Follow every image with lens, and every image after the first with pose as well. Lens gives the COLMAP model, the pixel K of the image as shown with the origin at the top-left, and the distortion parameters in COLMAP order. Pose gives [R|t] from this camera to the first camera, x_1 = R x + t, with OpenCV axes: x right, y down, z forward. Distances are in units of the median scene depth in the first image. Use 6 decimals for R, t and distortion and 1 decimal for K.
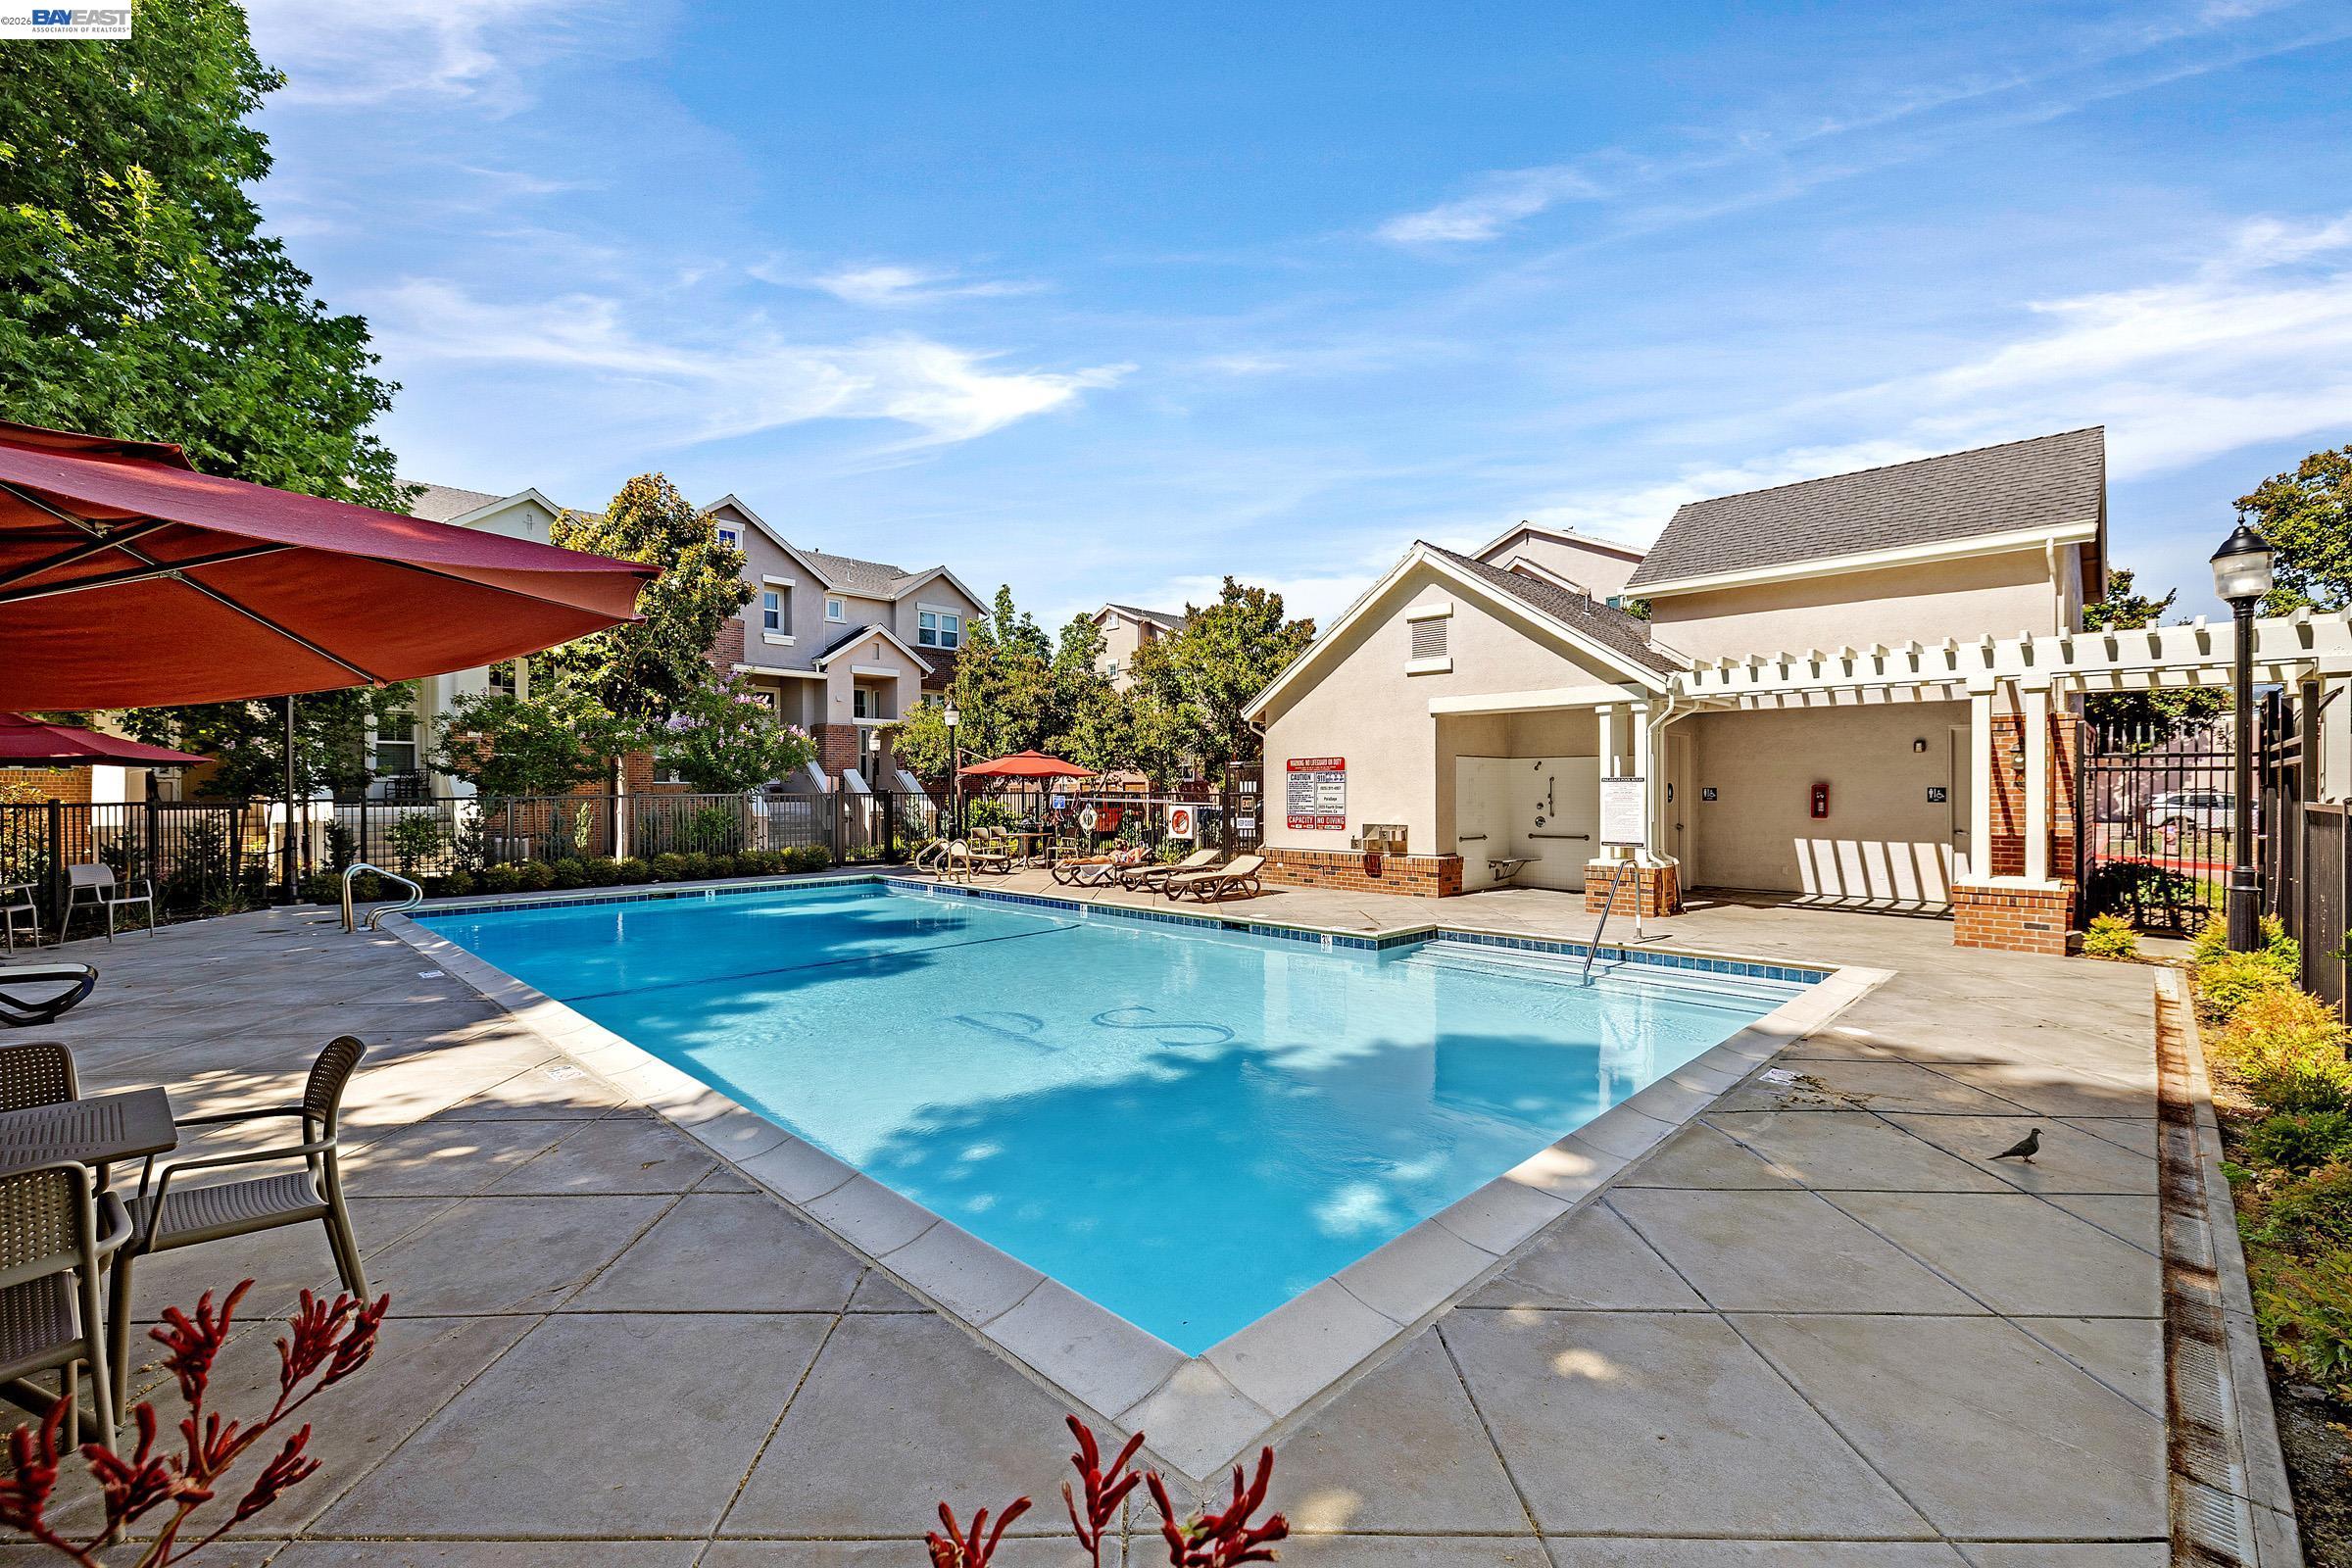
lens RADIAL K [[988.3, 0, 1188.6], [0, 988.3, 793.1], [0, 0, 1]] dist [-0.003487, 0.000083]
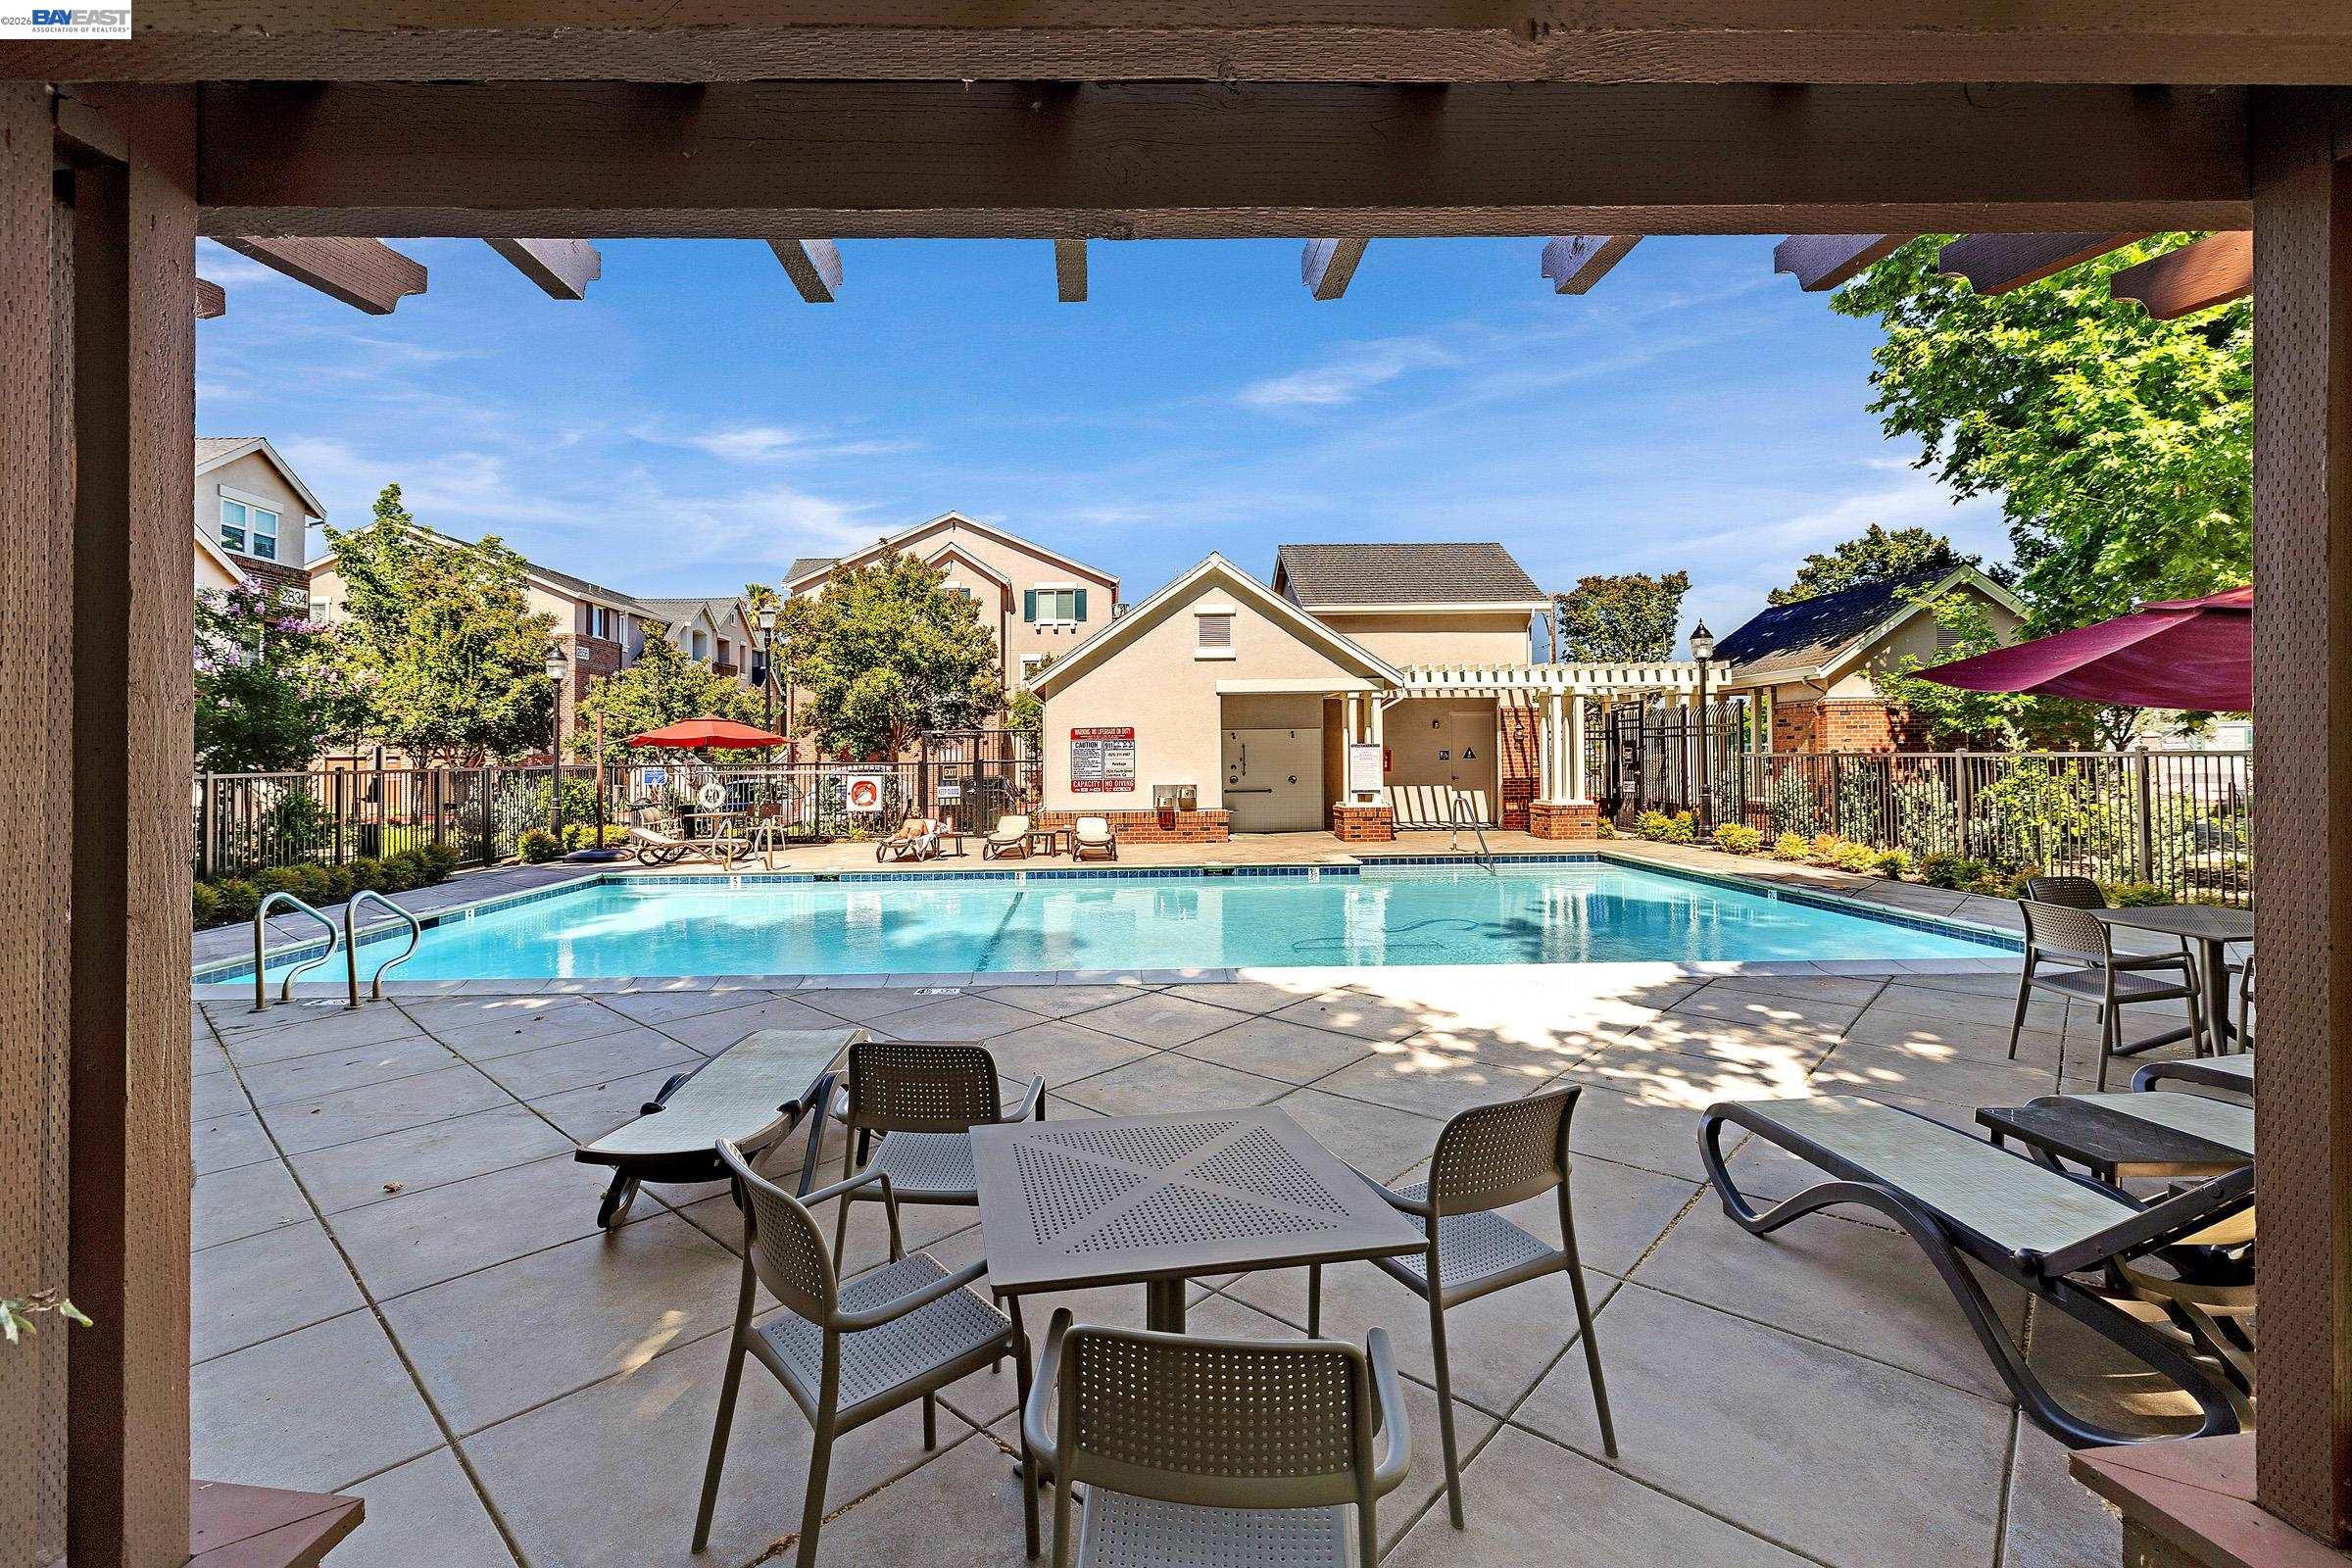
lens RADIAL K [[988.3, 0, 1174.6], [0, 988.3, 759.4], [0, 0, 1]] dist [-0.003487, 0.000083]
pose [[0.698373, -0.010682, 0.715654, -0.655288], [0.014748, 0.999891, 0.000532, 0.000887], [-0.715582, 0.010183, 0.698455, 0.176869]]
